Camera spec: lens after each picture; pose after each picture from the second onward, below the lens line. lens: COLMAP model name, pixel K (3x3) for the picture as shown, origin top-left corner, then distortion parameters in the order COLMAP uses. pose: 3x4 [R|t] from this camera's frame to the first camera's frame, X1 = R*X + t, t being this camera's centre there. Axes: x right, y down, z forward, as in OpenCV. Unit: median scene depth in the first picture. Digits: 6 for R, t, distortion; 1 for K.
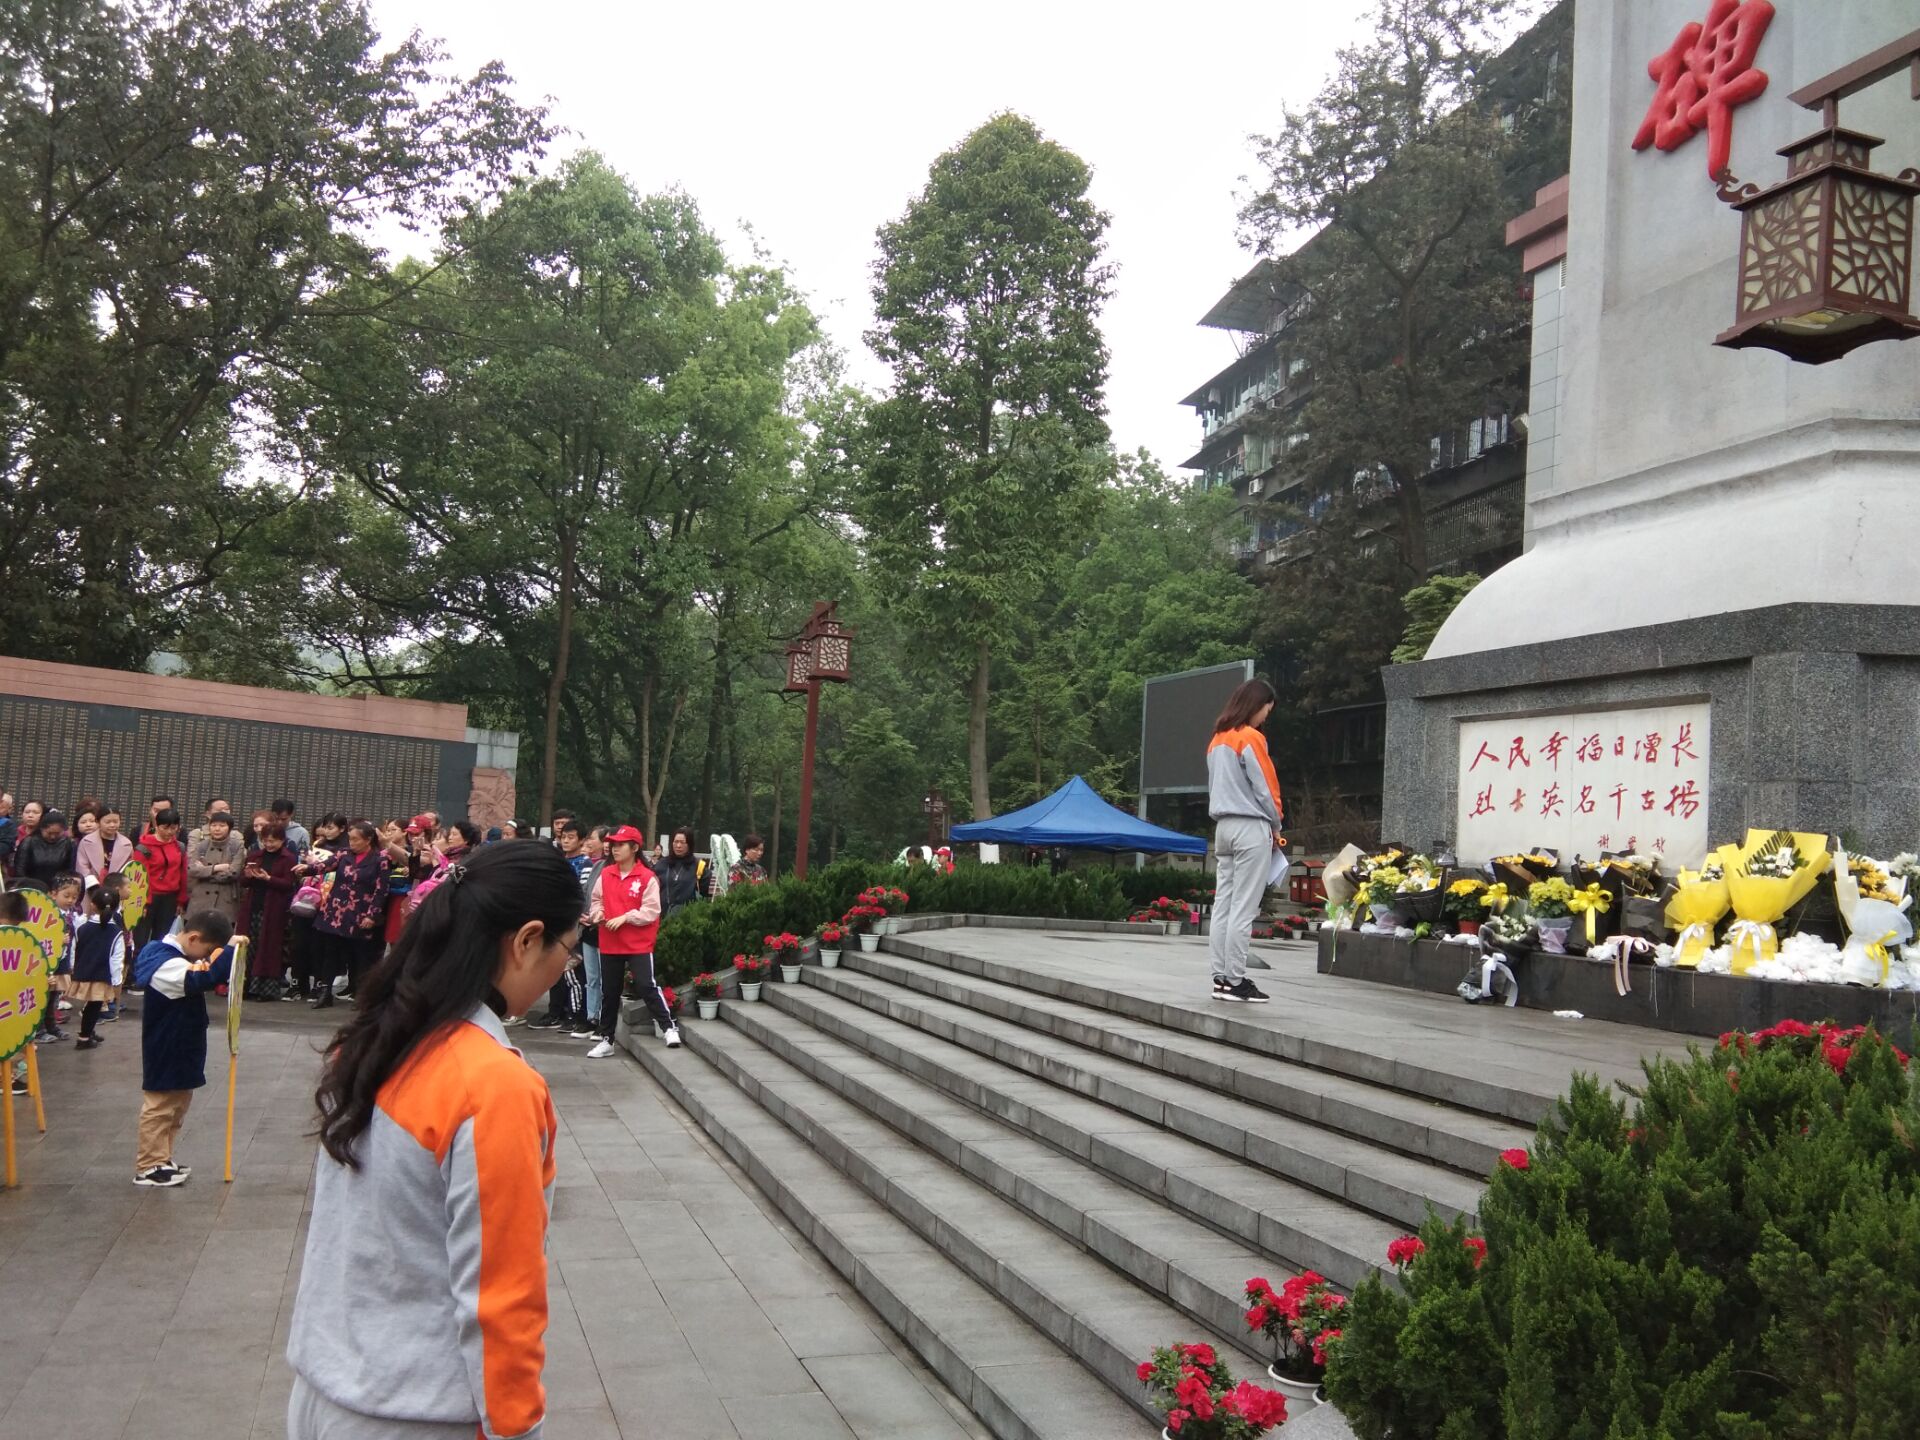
lens RADIAL K [[1552.9, 0, 958.8], [0, 1552.9, 732.4], [0, 0, 1]] dist [0.025458, -0.004532]
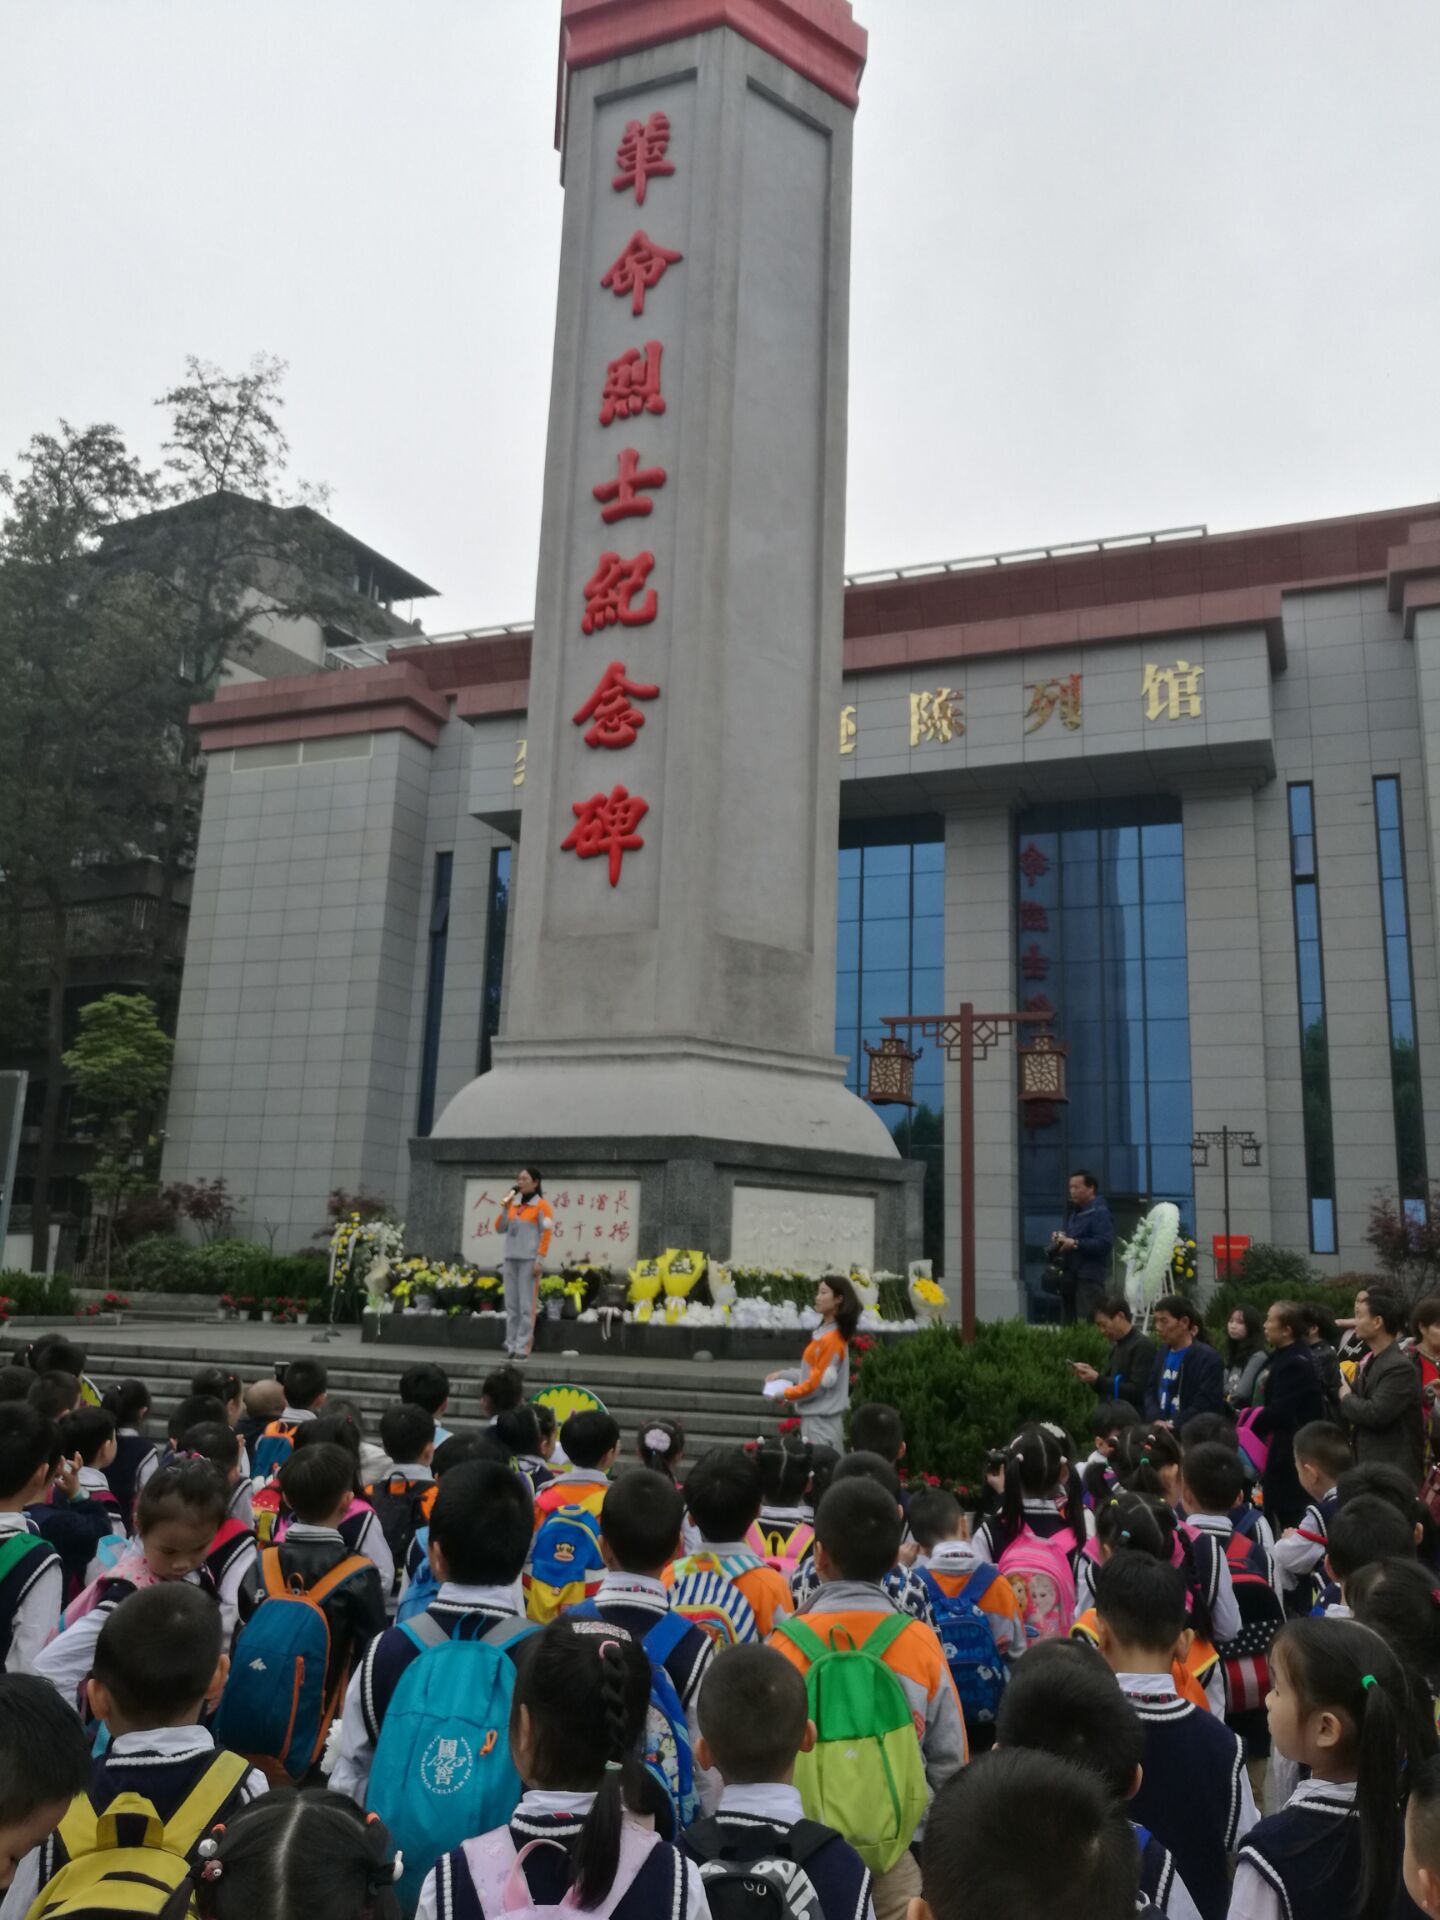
lens RADIAL K [[1552.4, 0, 750.3], [0, 1552.4, 917.0], [0, 0, 1]] dist [0.002665, -0.007910]
pose [[0.656254, 0.138496, 0.741721, -0.835499], [-0.051038, 0.988907, -0.139494, -0.075602], [-0.752812, 0.053688, 0.656043, -0.349311]]
